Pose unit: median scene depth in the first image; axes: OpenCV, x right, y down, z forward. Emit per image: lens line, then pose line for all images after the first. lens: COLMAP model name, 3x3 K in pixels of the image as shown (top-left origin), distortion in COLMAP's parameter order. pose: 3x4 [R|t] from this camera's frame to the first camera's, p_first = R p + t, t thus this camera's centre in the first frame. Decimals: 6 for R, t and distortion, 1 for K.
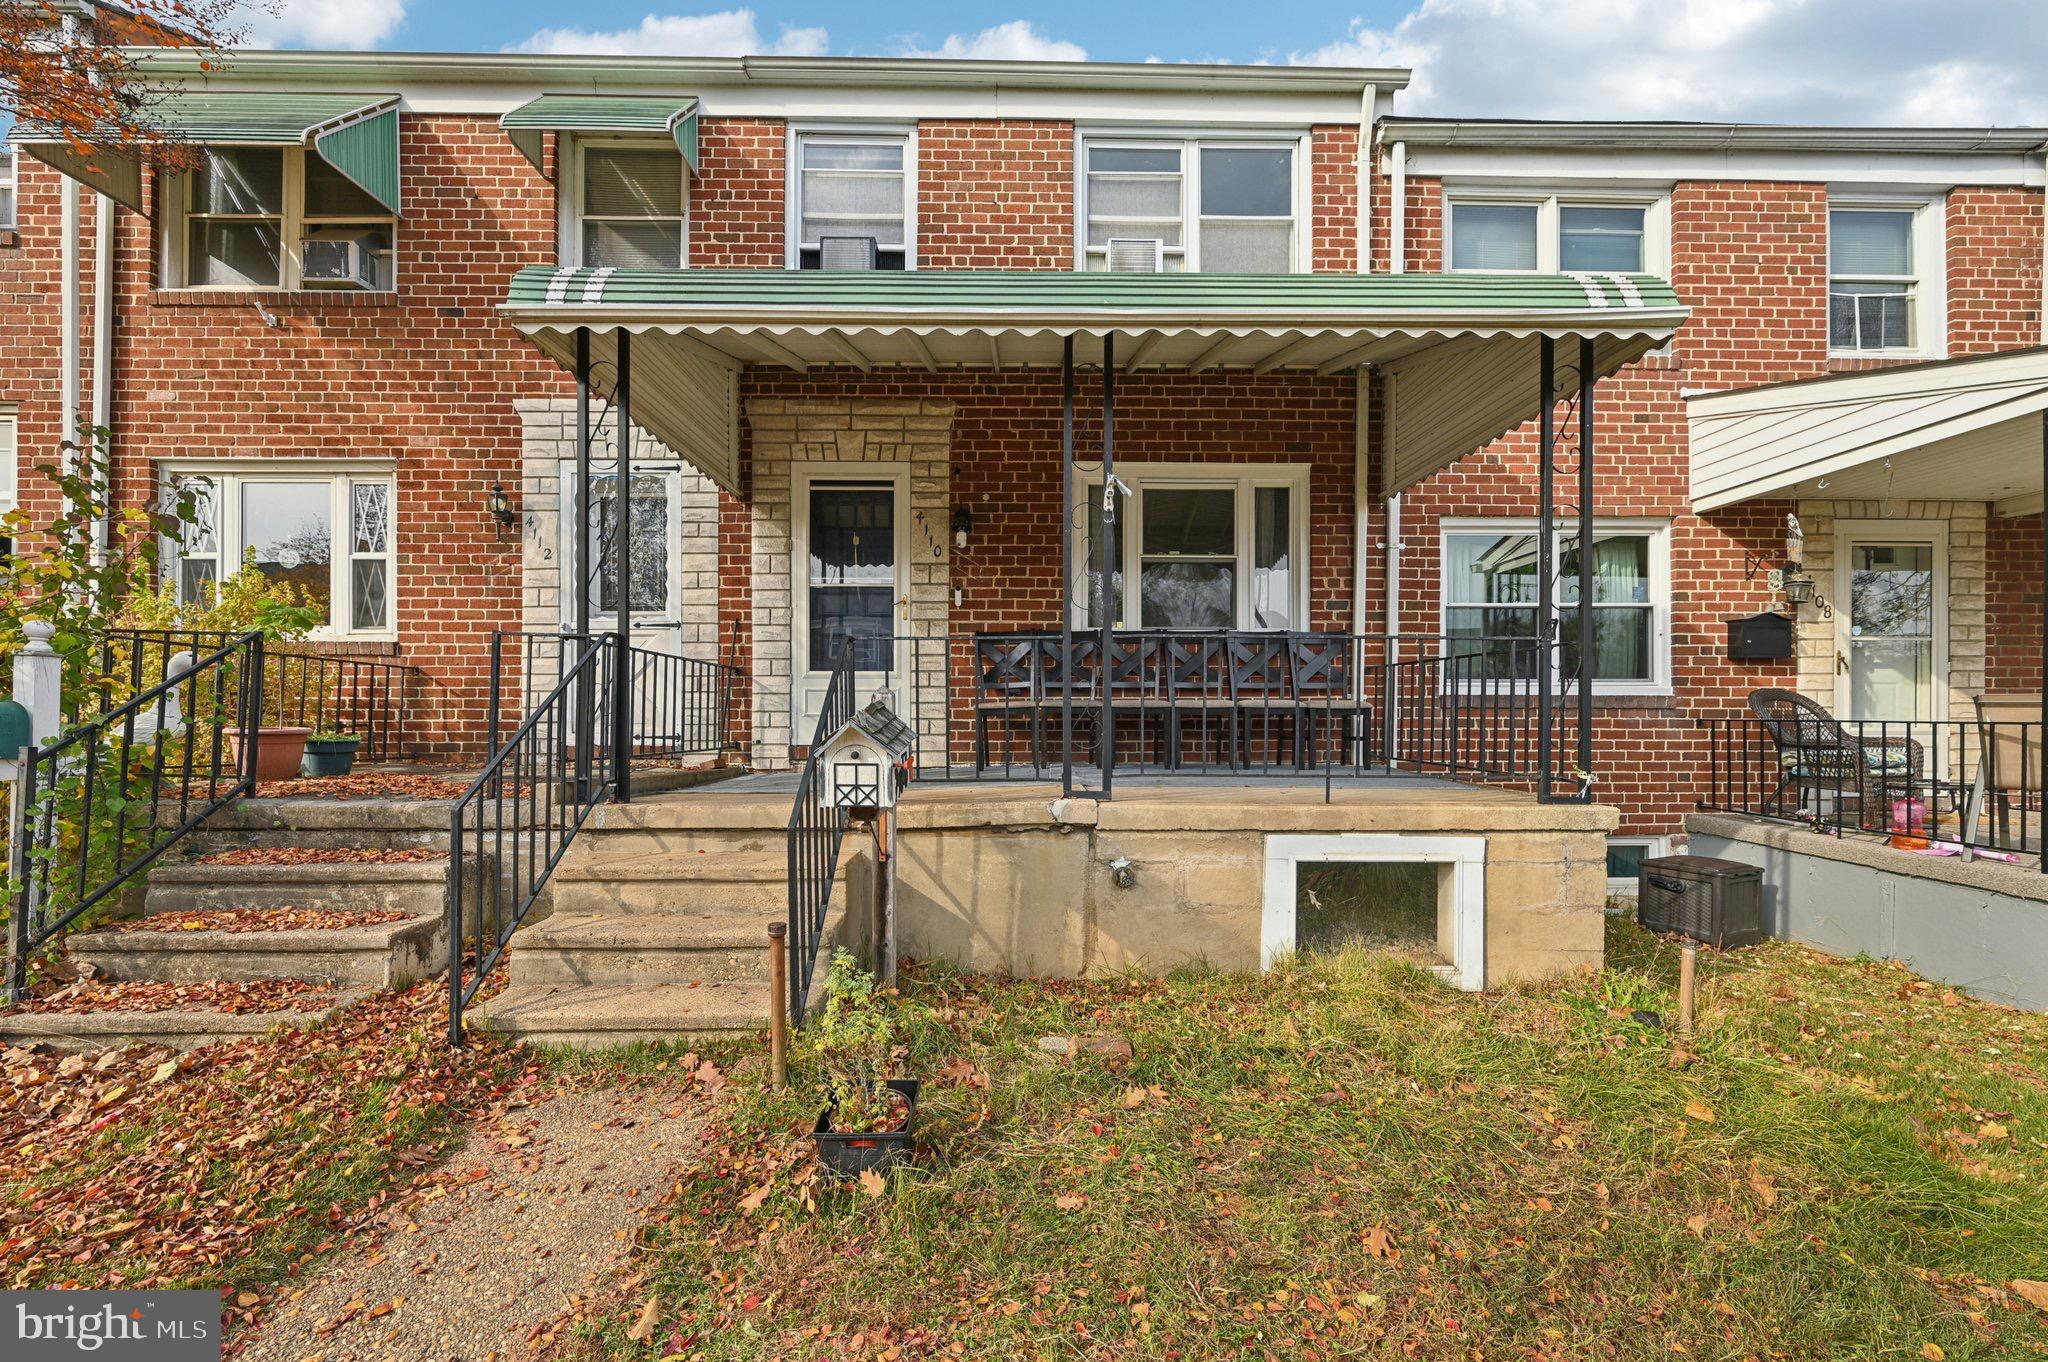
lens RADIAL K [[807.3, 0, 1028.6], [0, 807.3, 699.9], [0, 0, 1]] dist [-0.001080, -0.000131]
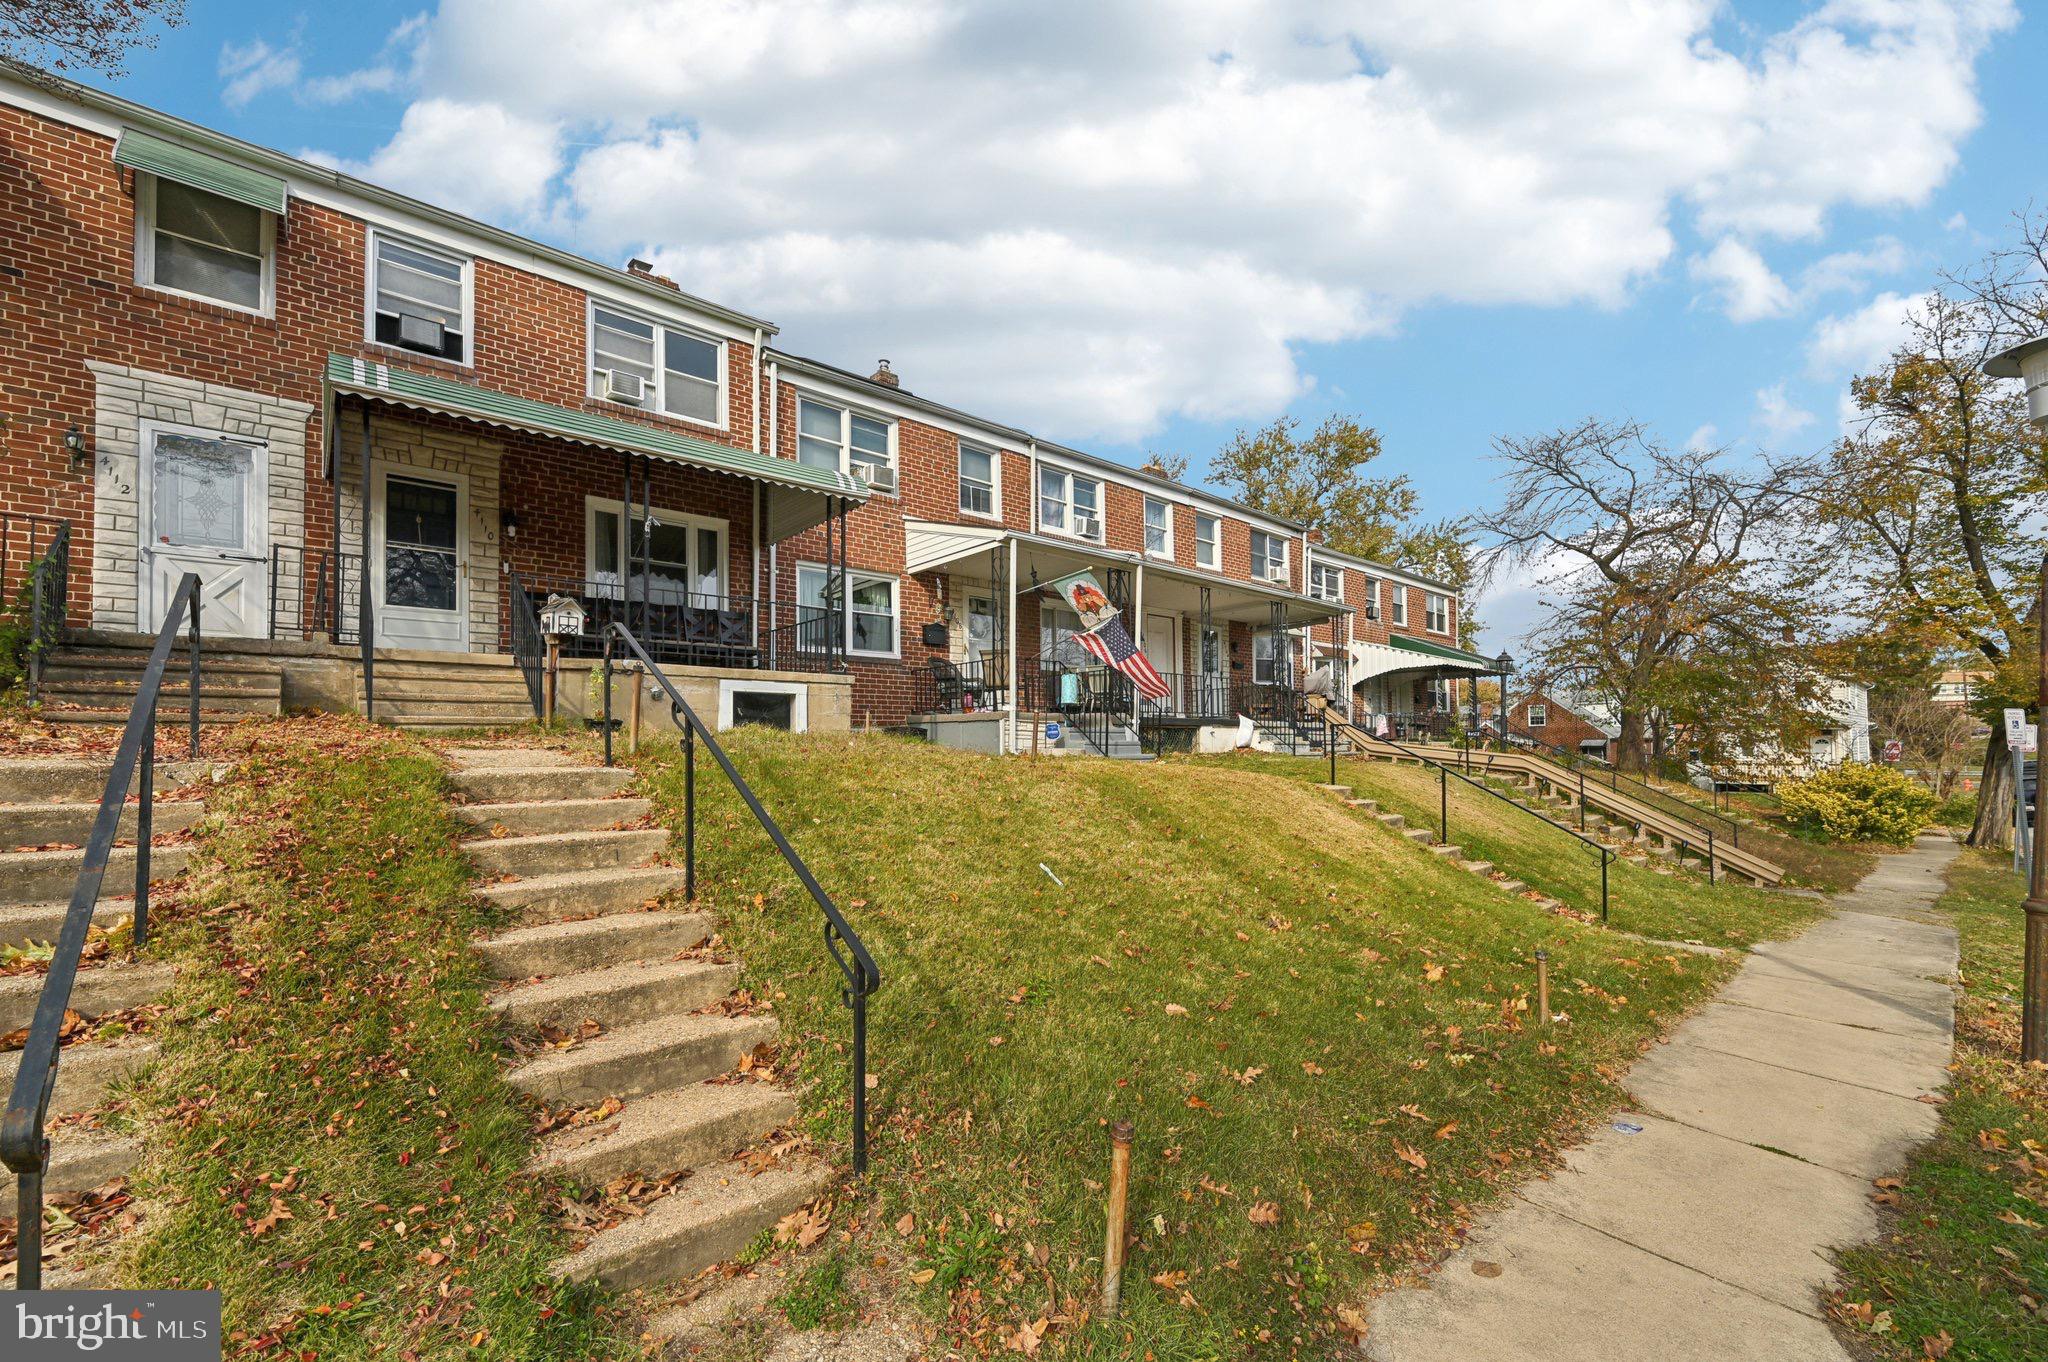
lens RADIAL K [[807.3, 0, 1035.6], [0, 807.3, 732.6], [0, 0, 1]] dist [-0.001080, -0.000131]
pose [[0.745122, -0.004079, 0.666915, -0.364678], [0.010297, 0.999932, -0.005389, 0.211353], [-0.666848, 0.010883, 0.745114, -0.844811]]
